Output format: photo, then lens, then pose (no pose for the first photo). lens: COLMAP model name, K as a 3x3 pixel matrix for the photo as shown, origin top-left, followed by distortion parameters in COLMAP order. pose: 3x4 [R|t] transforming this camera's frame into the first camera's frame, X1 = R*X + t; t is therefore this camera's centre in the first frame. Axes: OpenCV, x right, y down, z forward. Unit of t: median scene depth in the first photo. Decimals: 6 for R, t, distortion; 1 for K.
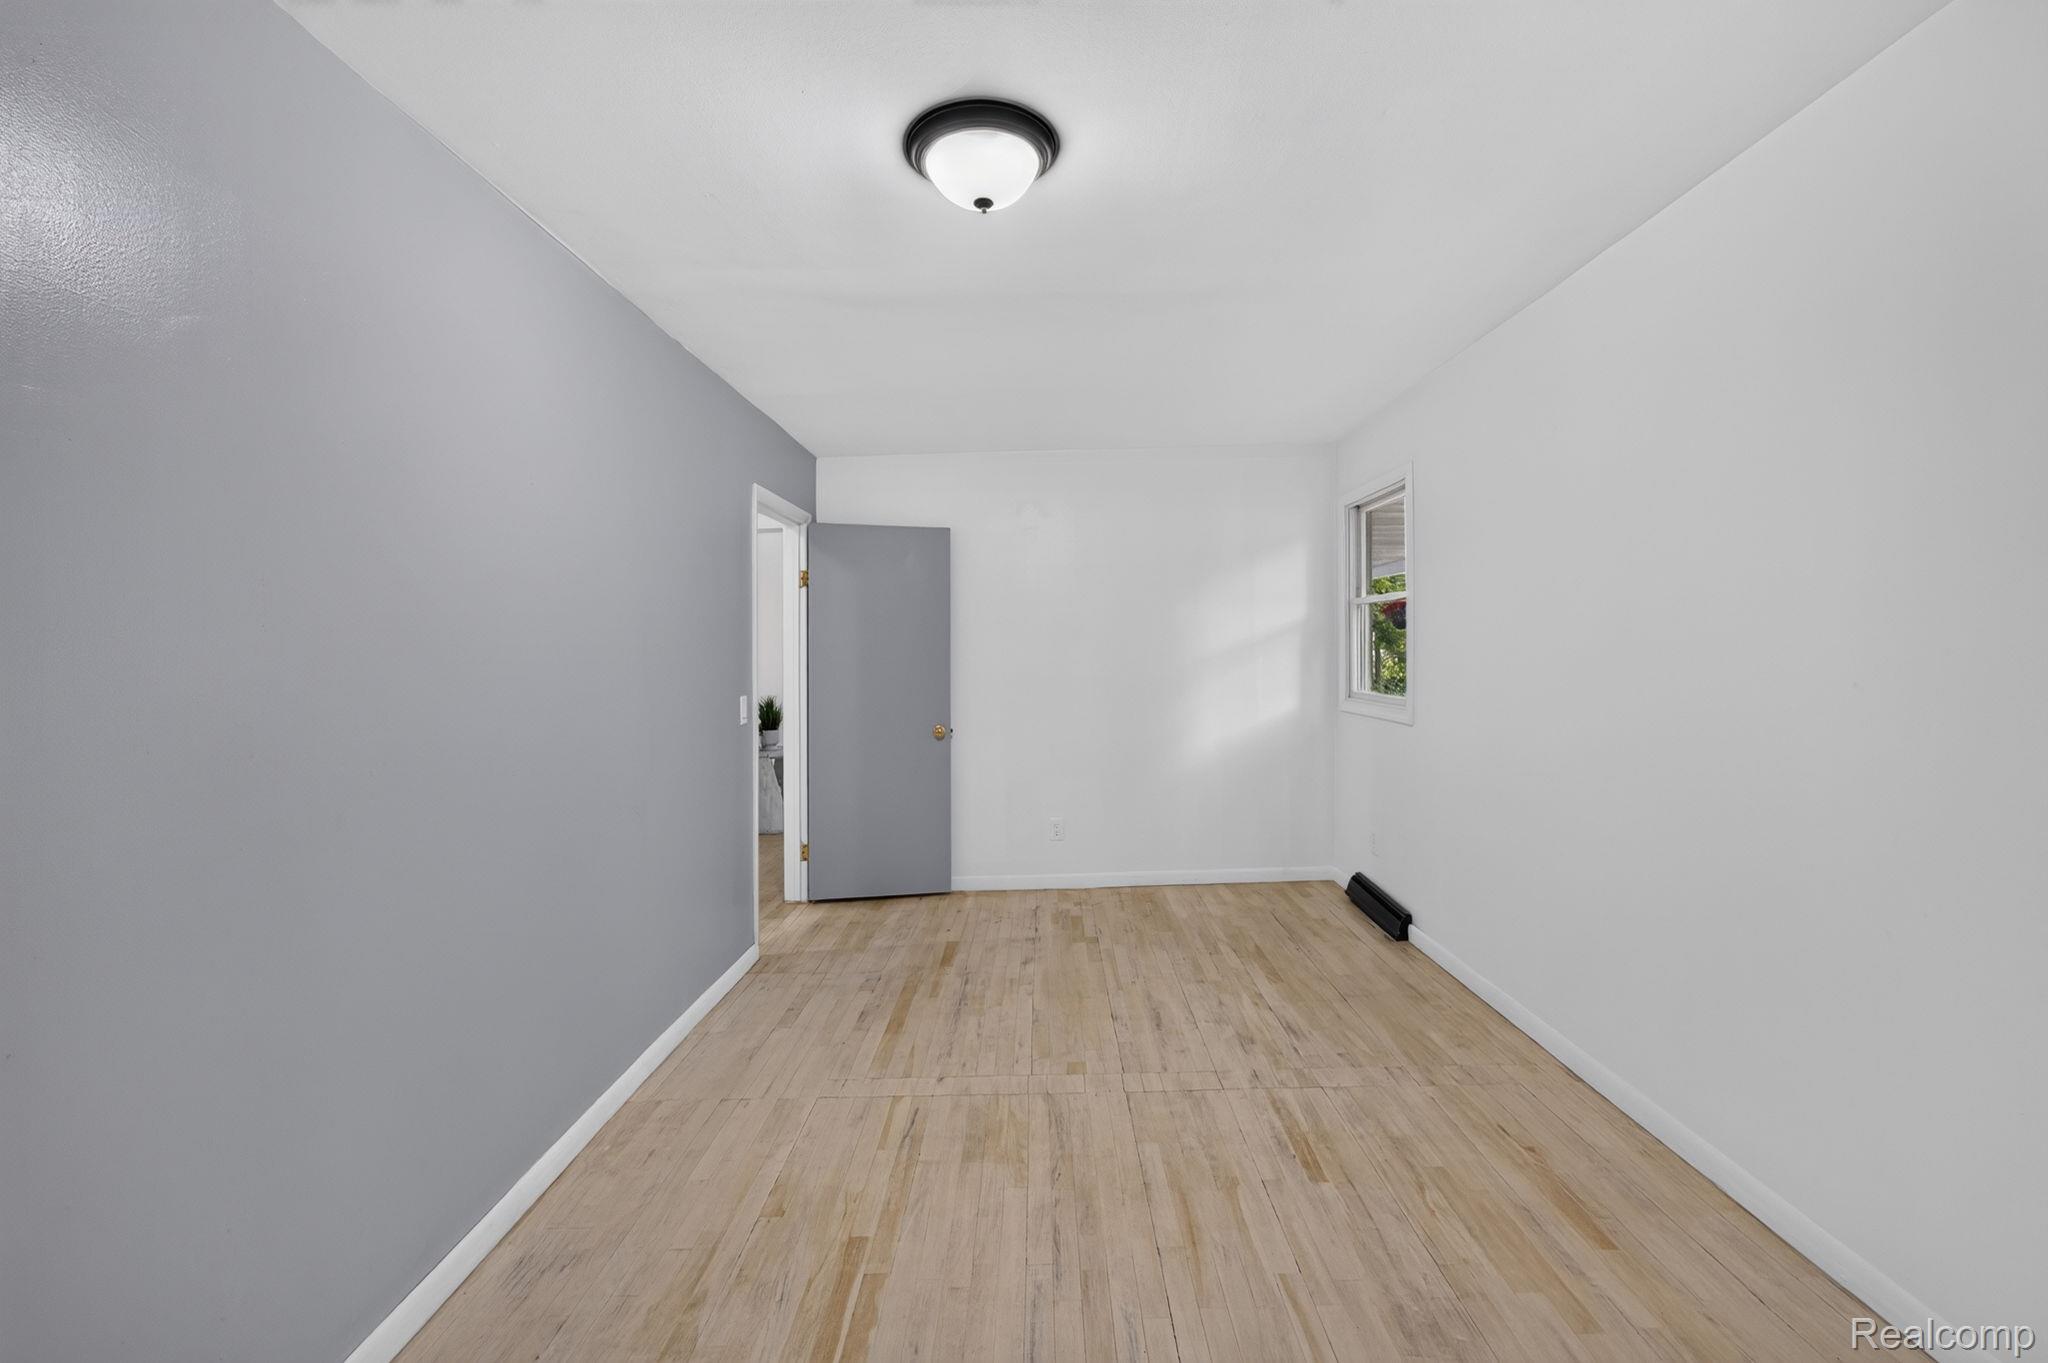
lens RADIAL K [[822.3, 0, 1029.0], [0, 822.3, 656.6], [0, 0, 1]] dist [0.001849, 0.000336]
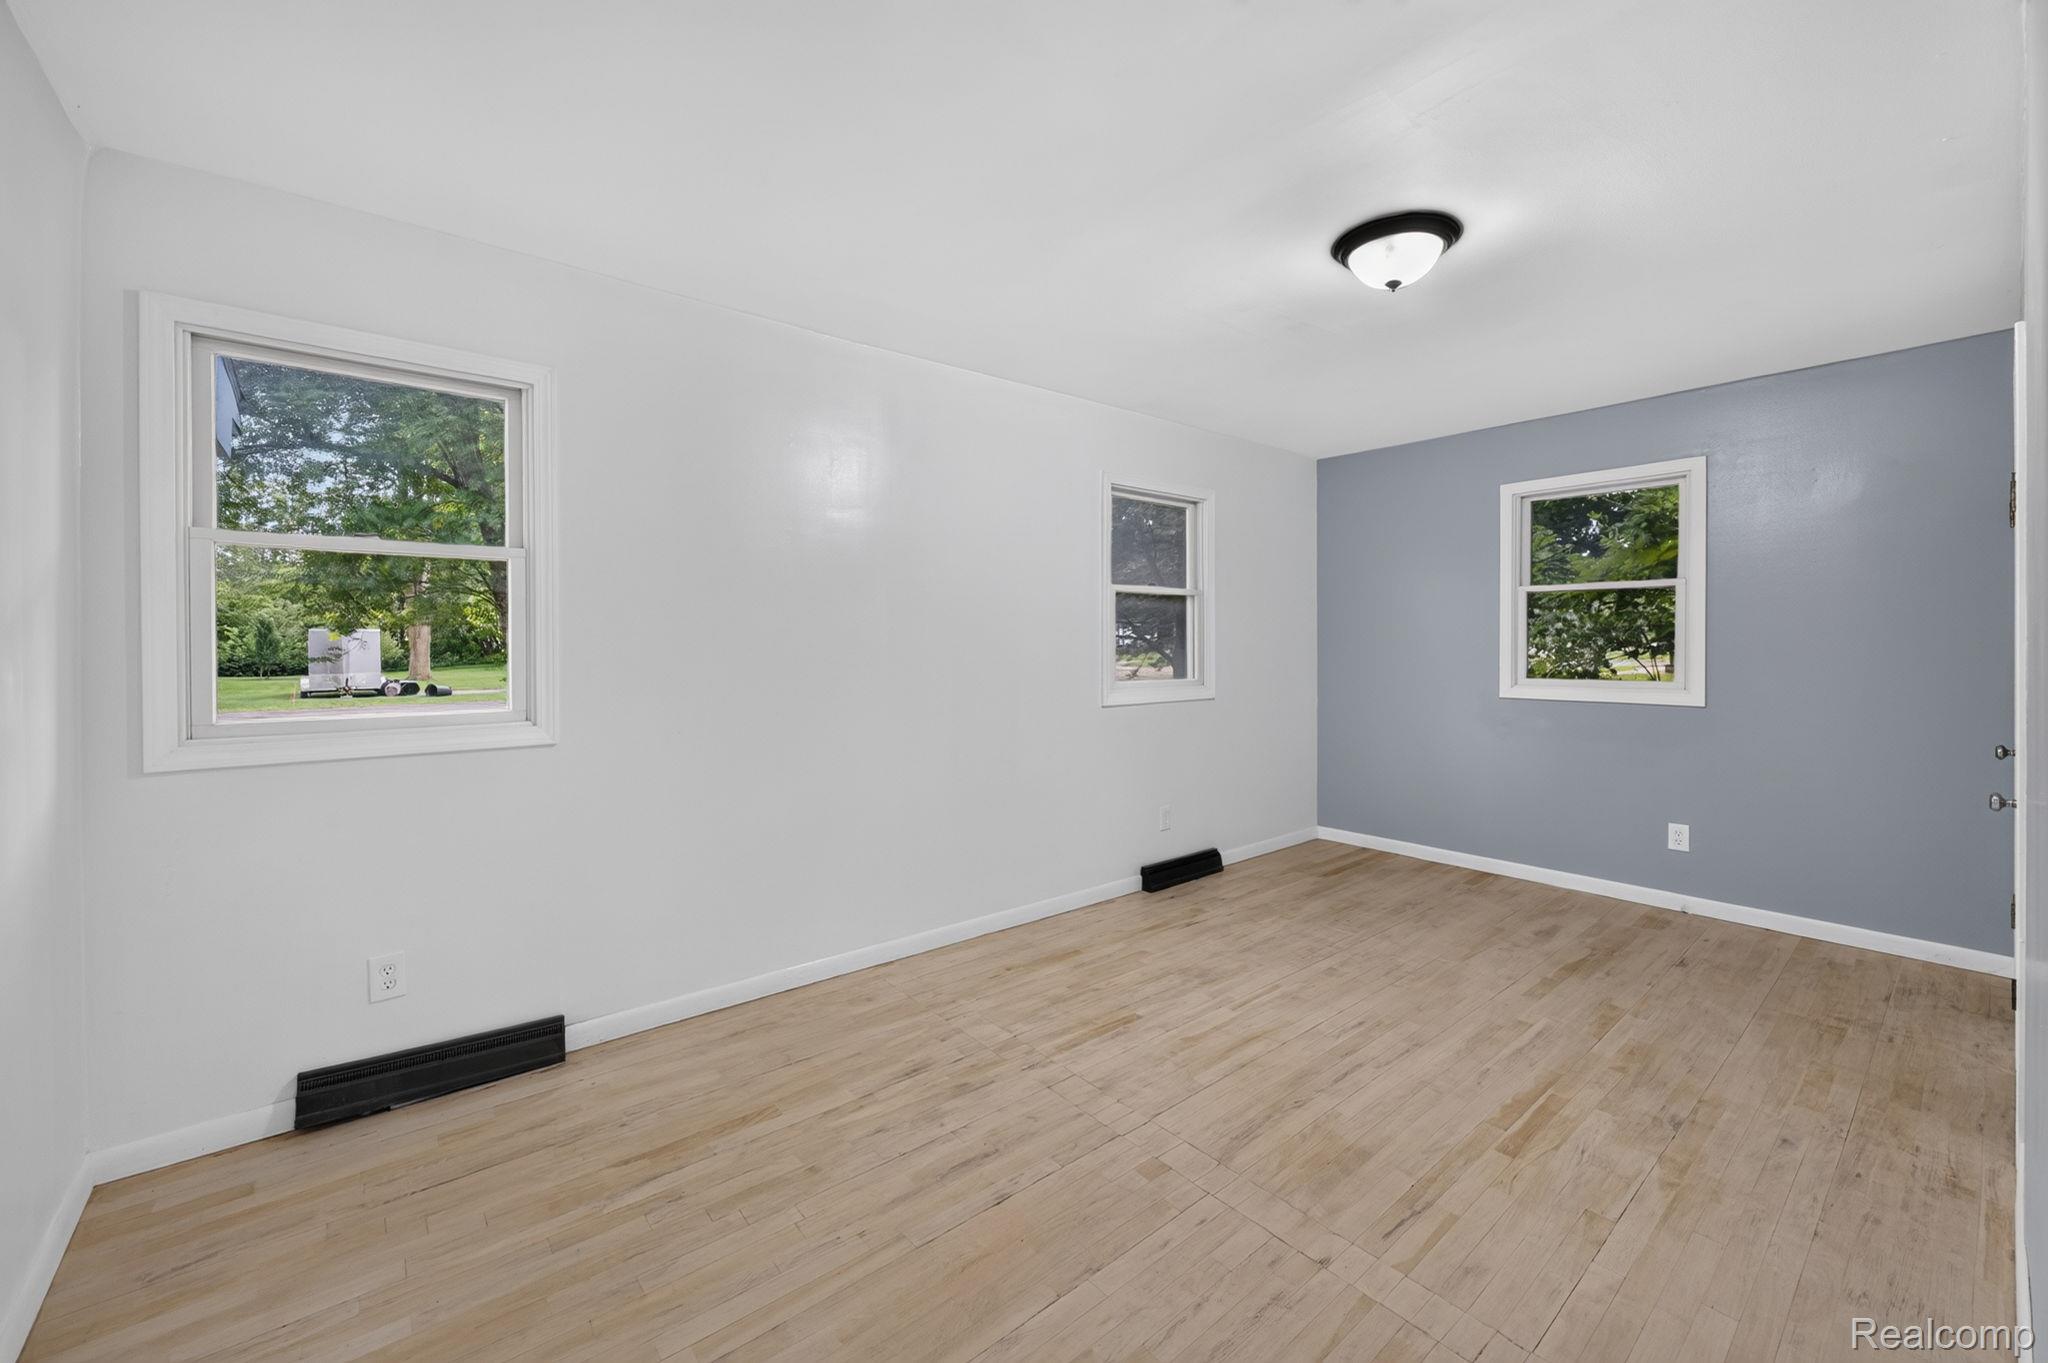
lens RADIAL K [[822.3, 0, 1029.0], [0, 822.3, 656.6], [0, 0, 1]] dist [0.001849, 0.000336]
pose [[-0.660028, 0.004388, 0.751228, -0.493962], [0.012503, 0.999909, 0.005146, 0.015837], [-0.751137, 0.012789, -0.660023, 1.755893]]
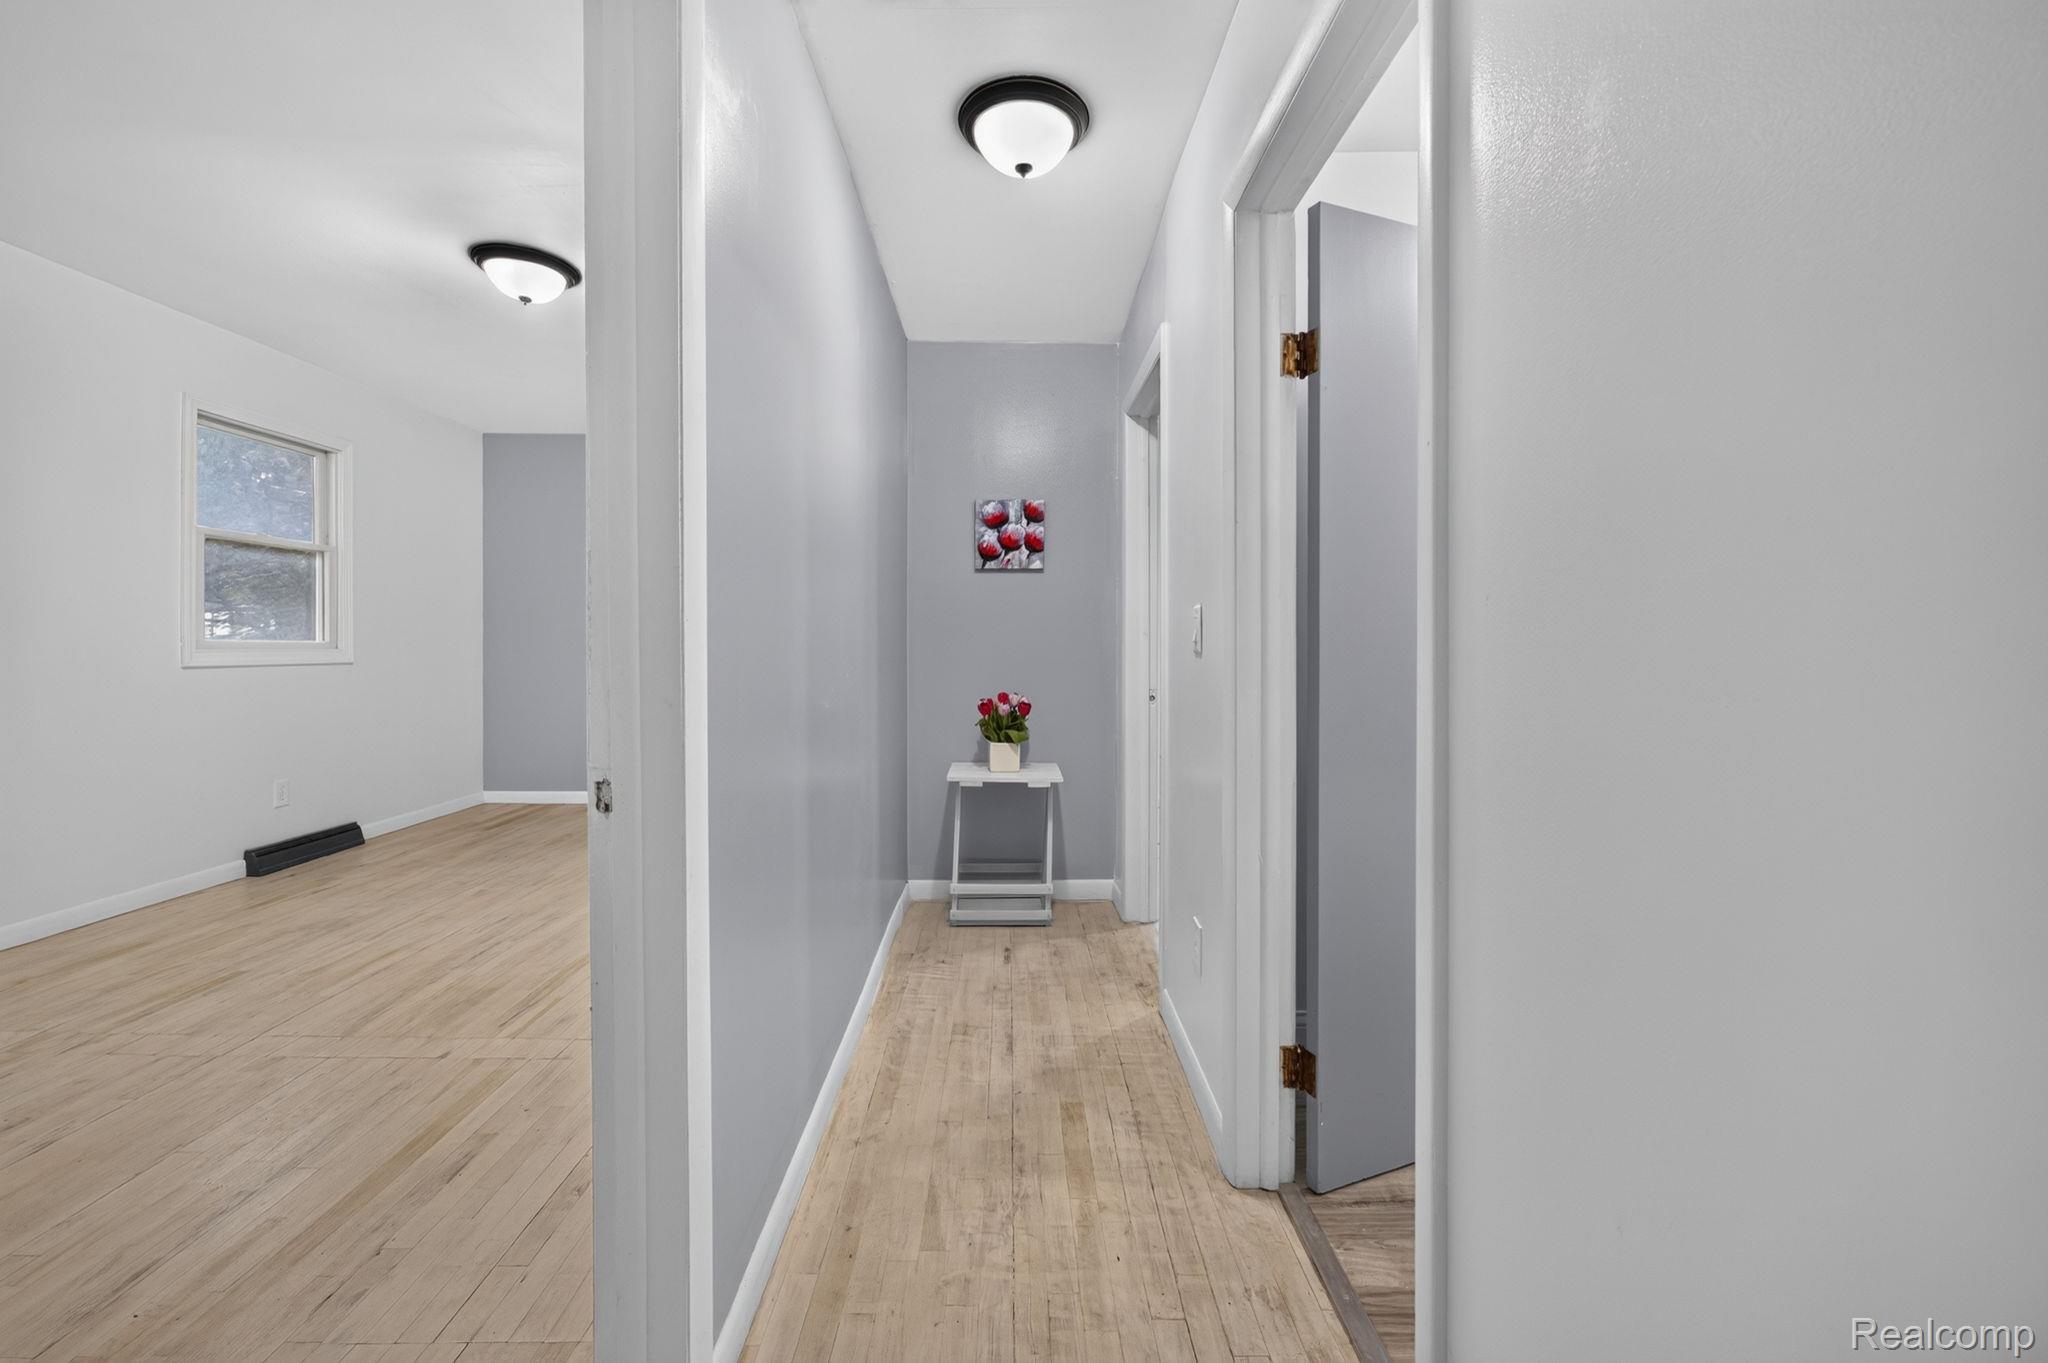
lens RADIAL K [[822.3, 0, 1029.0], [0, 822.3, 656.6], [0, 0, 1]] dist [0.001849, 0.000336]
pose [[-0.998919, 0.007692, -0.045841, -0.740244], [0.006969, 0.999849, 0.015924, 0.096645], [0.045956, 0.015587, -0.998822, 2.041737]]
